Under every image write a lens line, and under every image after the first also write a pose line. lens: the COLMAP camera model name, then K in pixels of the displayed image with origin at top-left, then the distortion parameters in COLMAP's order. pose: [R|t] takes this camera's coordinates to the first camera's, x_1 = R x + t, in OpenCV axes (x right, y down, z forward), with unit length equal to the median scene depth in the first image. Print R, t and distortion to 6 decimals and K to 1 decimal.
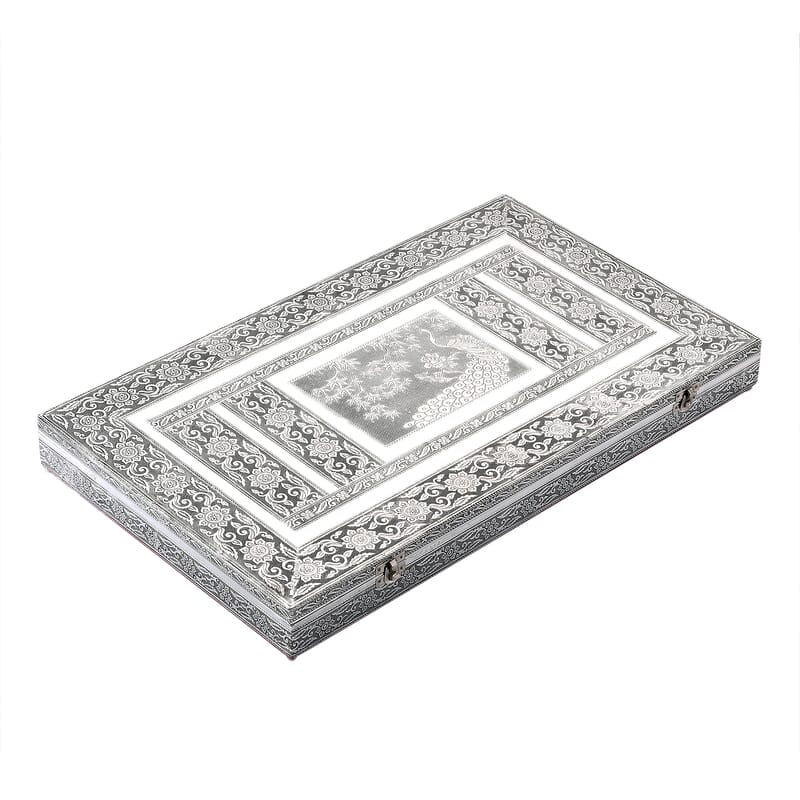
lens RADIAL K [[2356.8, 0, 400.0], [0, 2356.8, 400.0], [0, 0, 1]] dist [-0.005417, -0.280844]
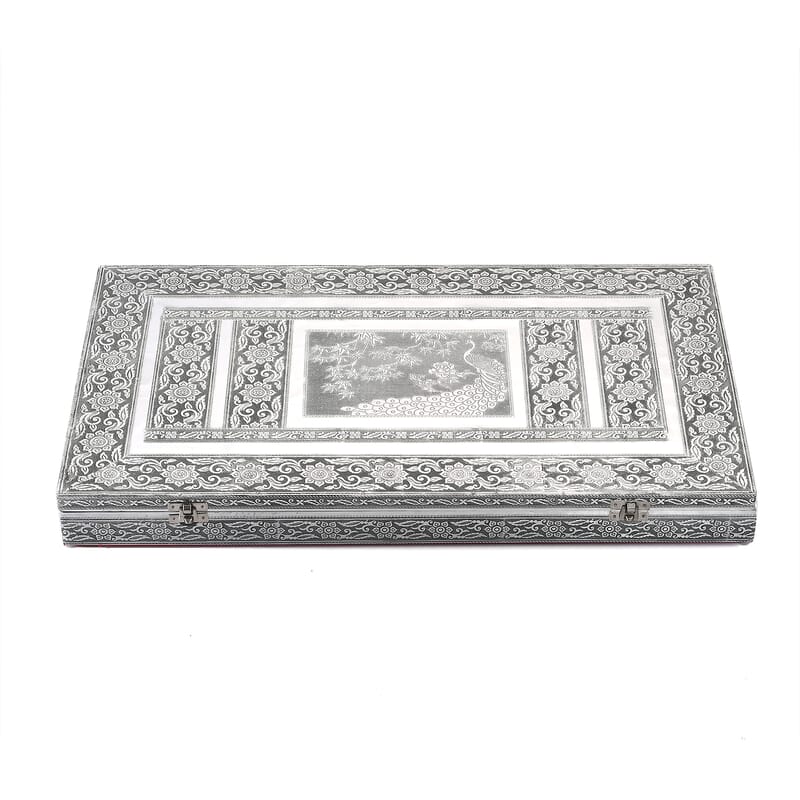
lens RADIAL K [[2356.8, 0, 400.0], [0, 2356.8, 400.0], [0, 0, 1]] dist [-0.005417, -0.280844]
pose [[0.738703, 0.386651, -0.552104, 0.546028], [-0.385668, 0.914234, 0.124243, -0.120056], [0.552791, 0.121150, 0.824466, 0.198133]]
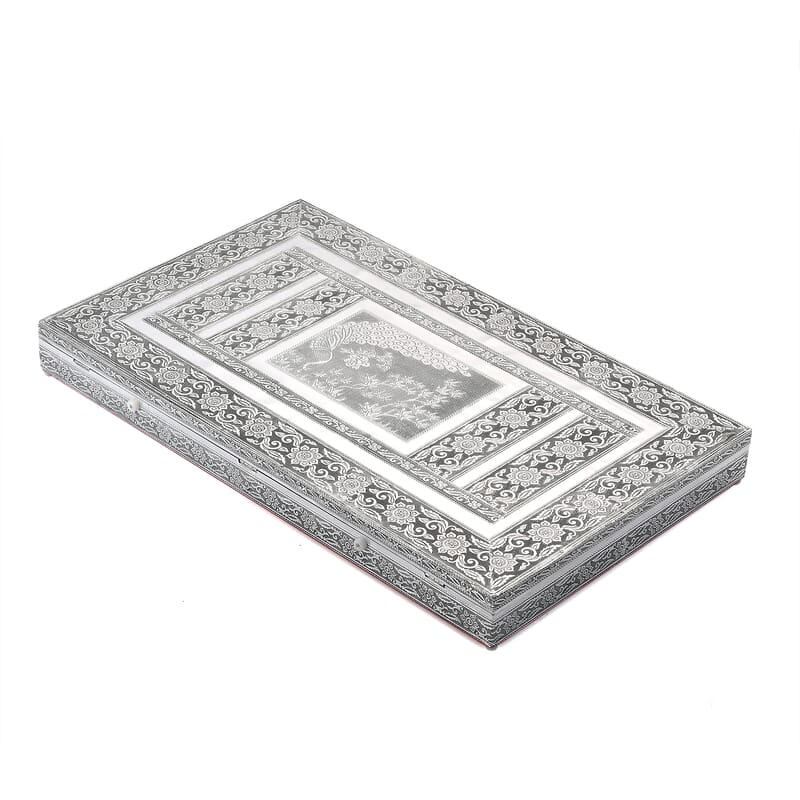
lens RADIAL K [[2356.8, 0, 400.0], [0, 2356.8, 400.0], [0, 0, 1]] dist [-0.005417, -0.280844]
pose [[-0.067804, -0.573811, 0.816176, -0.830839], [0.561523, 0.654243, 0.506614, -0.513429], [-0.824678, 0.492652, 0.277848, 0.721758]]
